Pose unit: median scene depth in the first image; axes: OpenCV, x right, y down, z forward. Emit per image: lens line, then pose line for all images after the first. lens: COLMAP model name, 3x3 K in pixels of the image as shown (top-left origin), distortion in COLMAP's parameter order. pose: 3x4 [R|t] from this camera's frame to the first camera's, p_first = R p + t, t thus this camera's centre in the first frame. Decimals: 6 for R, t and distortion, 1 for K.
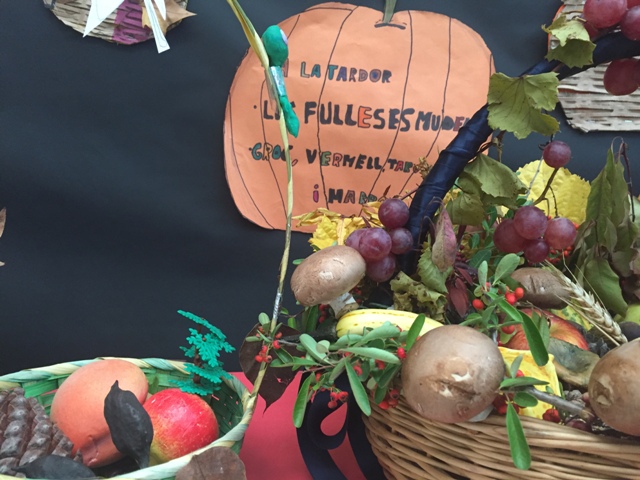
lens RADIAL K [[544.7, 0, 321.9], [0, 544.7, 240.8], [0, 0, 1]] dist [0.037093, -0.050965]
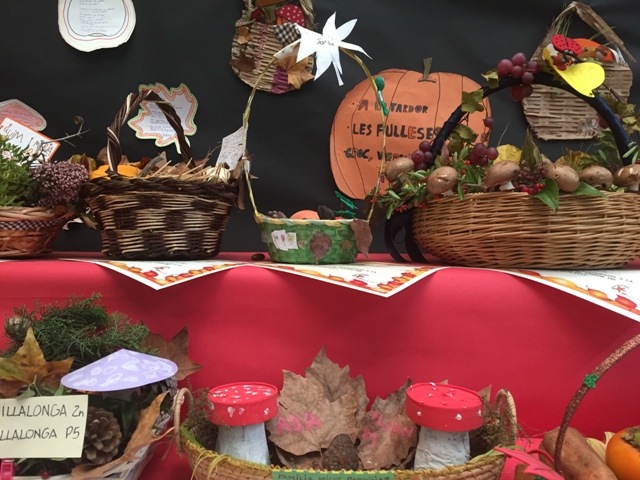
lens RADIAL K [[544.7, 0, 319.5], [0, 544.7, 243.6], [0, 0, 1]] dist [0.037093, -0.050965]
pose [[0.996426, 0.009201, -0.083970, -0.064306], [-0.018198, 0.994090, -0.107019, 0.310051], [0.082489, 0.108165, 0.990705, -0.687331]]
